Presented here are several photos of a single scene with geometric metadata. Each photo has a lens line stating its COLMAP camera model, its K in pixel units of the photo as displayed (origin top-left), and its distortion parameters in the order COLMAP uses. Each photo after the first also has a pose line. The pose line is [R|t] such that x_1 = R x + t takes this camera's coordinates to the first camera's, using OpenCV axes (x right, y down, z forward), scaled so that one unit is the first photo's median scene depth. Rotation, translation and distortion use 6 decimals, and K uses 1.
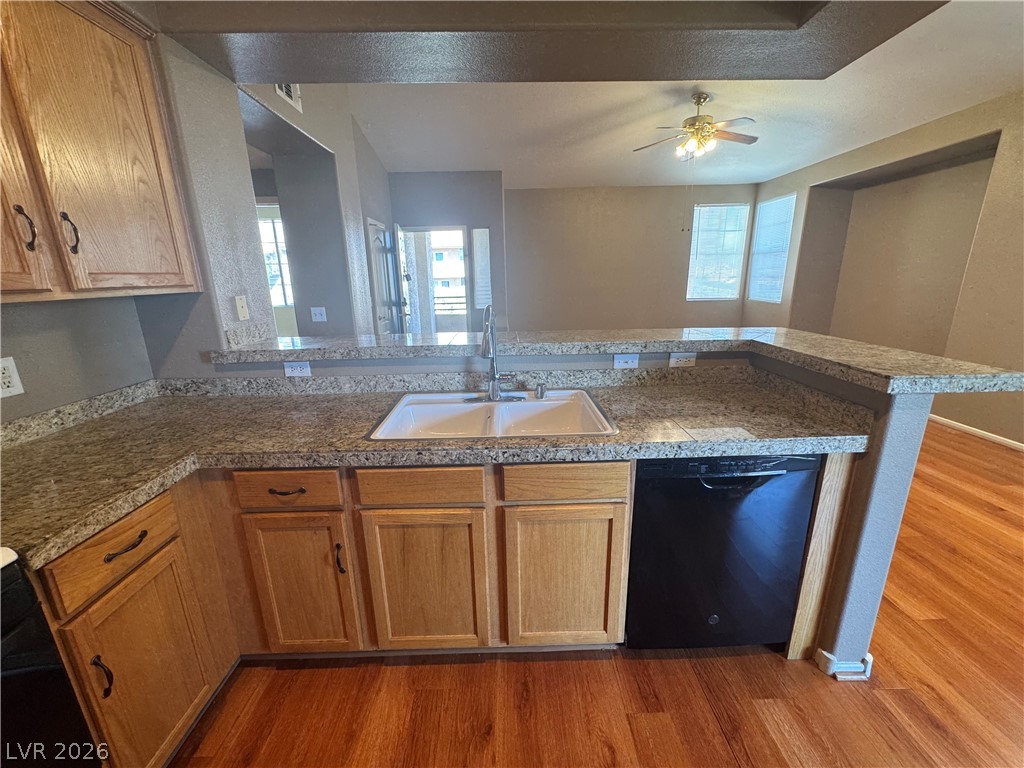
lens RADIAL K [[404.9, 0, 510.7], [0, 404.9, 381.8], [0, 0, 1]] dist [-0.000911, 0.000066]
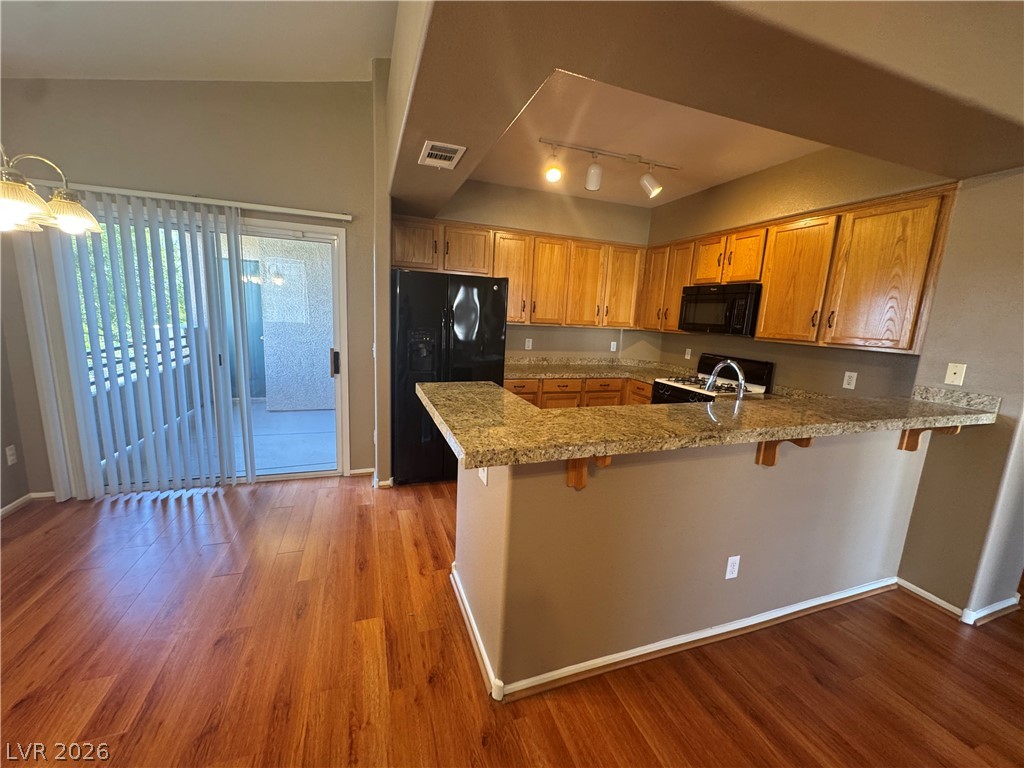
lens RADIAL K [[408.2, 0, 511.8], [0, 408.2, 384.6], [0, 0, 1]] dist [-0.003665, 0.000163]
pose [[-0.945771, 0.028500, -0.323582, 1.176819], [-0.113335, 0.904594, 0.410931, -0.646084], [0.304423, 0.425320, -0.852309, 2.148025]]
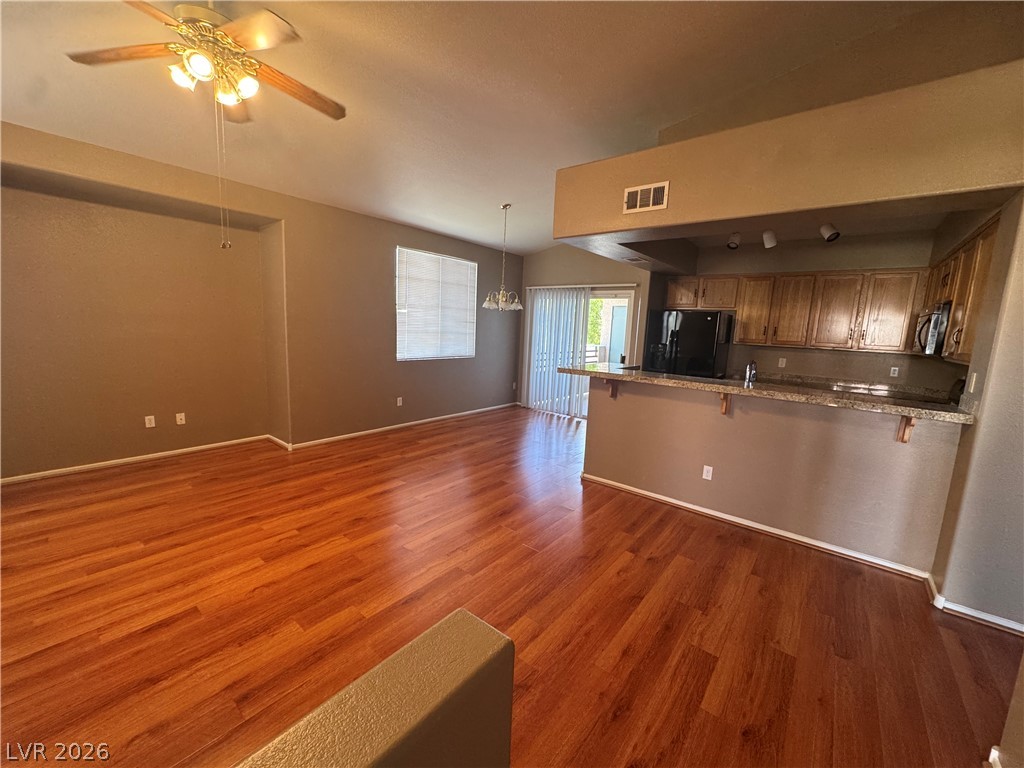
lens RADIAL K [[408.2, 0, 512.0], [0, 408.2, 384.0], [0, 0, 1]] dist [-0.001979, 0.000041]
pose [[-0.771742, -0.106313, 0.626987, -0.475624], [0.134375, 0.936404, 0.324177, -1.026264], [-0.621577, 0.334432, -0.708376, 3.678462]]
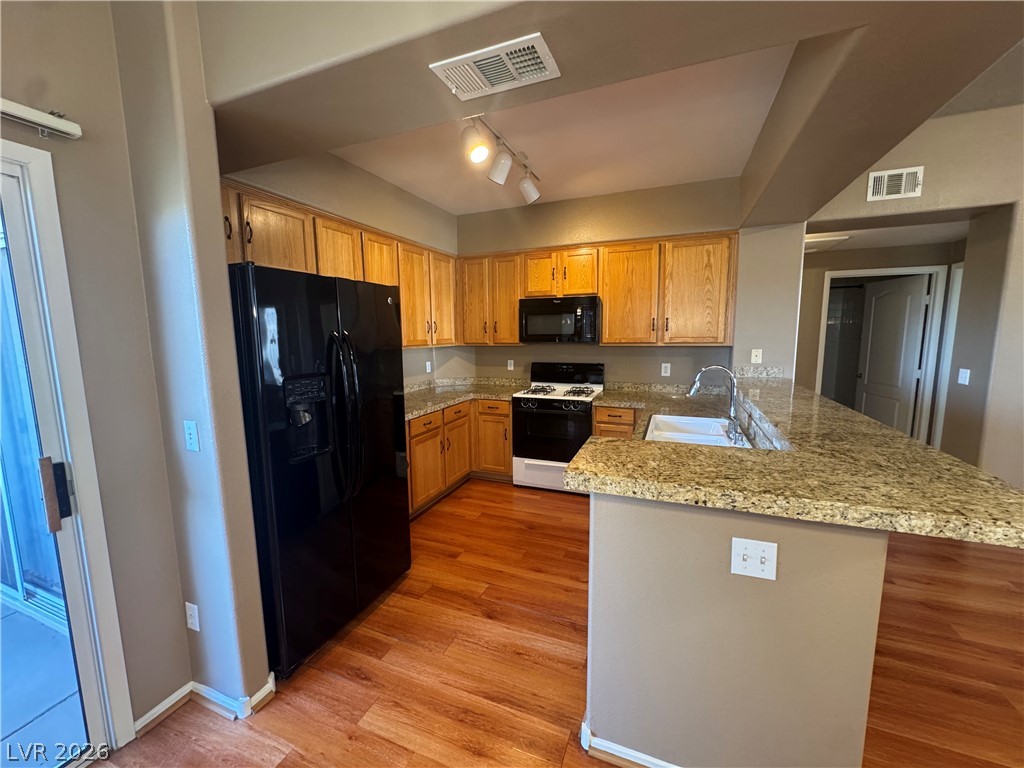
lens RADIAL K [[408.2, 0, 511.8], [0, 408.2, 384.6], [0, 0, 1]] dist [-0.003665, 0.000163]
pose [[-0.392240, 0.140820, -0.909020, 1.776251], [-0.215522, 0.946636, 0.239645, -0.346796], [0.894259, 0.289912, -0.340958, 0.933972]]
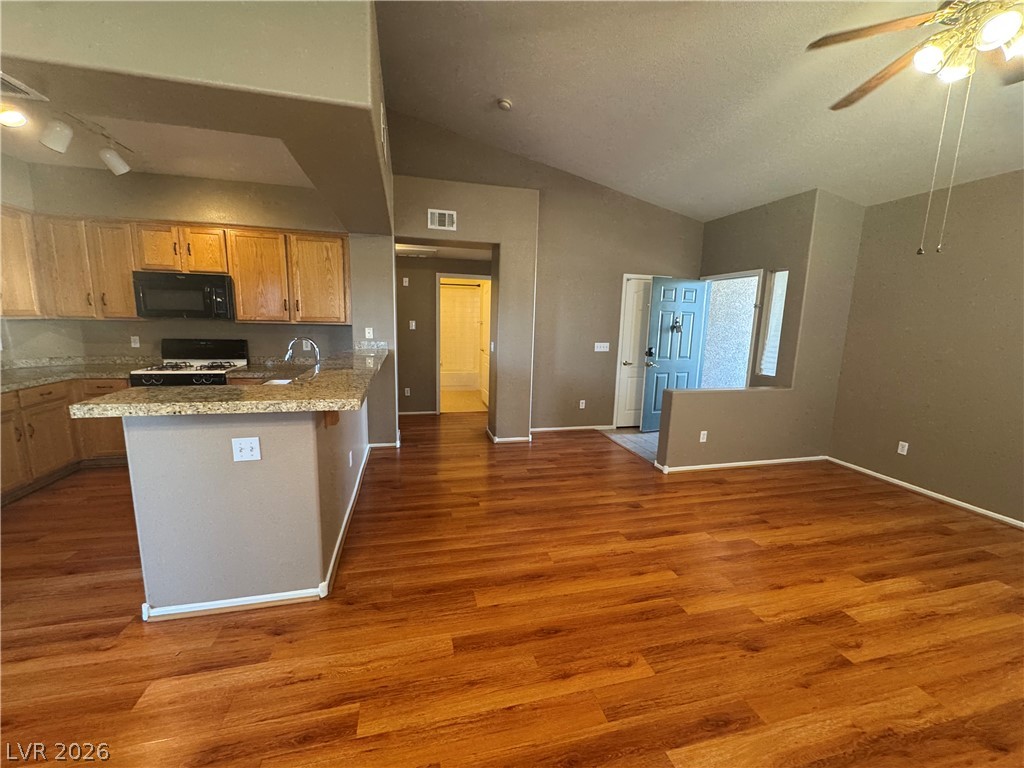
lens RADIAL K [[408.2, 0, 511.8], [0, 408.2, 384.6], [0, 0, 1]] dist [-0.003665, 0.000163]
pose [[0.228862, 0.184019, -0.955907, 2.341900], [-0.279186, 0.953126, 0.116641, -0.530130], [0.932565, 0.240181, 0.269510, 1.605703]]
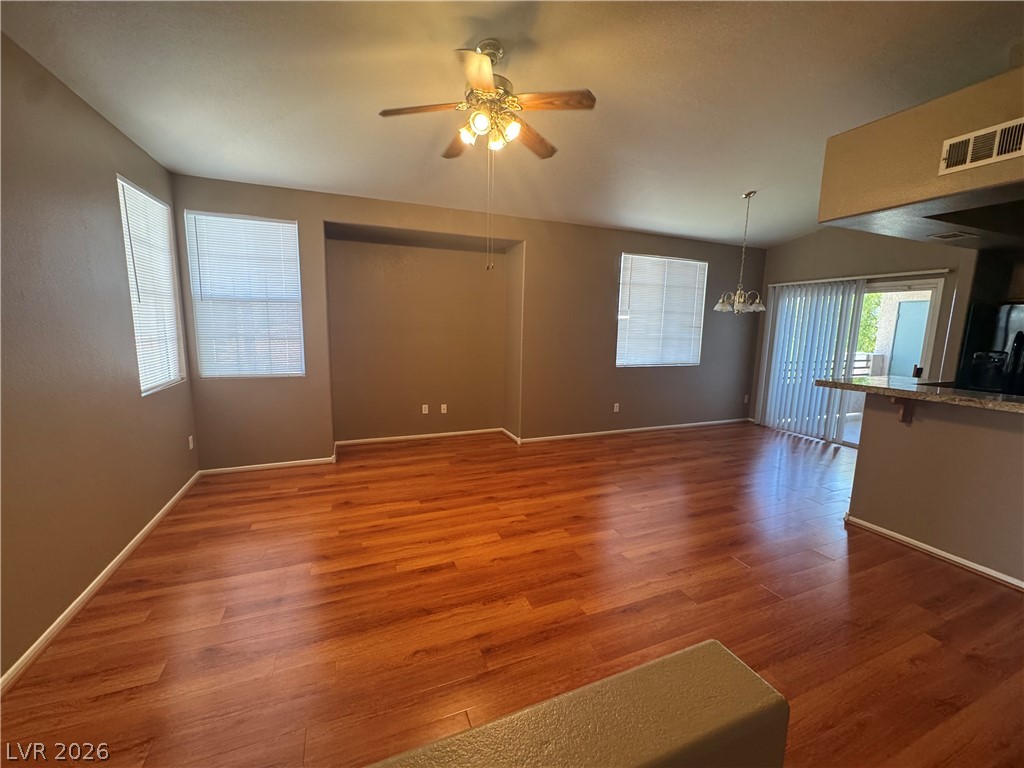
lens RADIAL K [[408.2, 0, 511.8], [0, 408.2, 384.6], [0, 0, 1]] dist [-0.003665, 0.000163]
pose [[-0.367738, -0.124076, 0.921615, -0.428803], [0.225366, 0.949624, 0.217771, -1.035990], [-0.902208, 0.287784, -0.321250, 3.735960]]
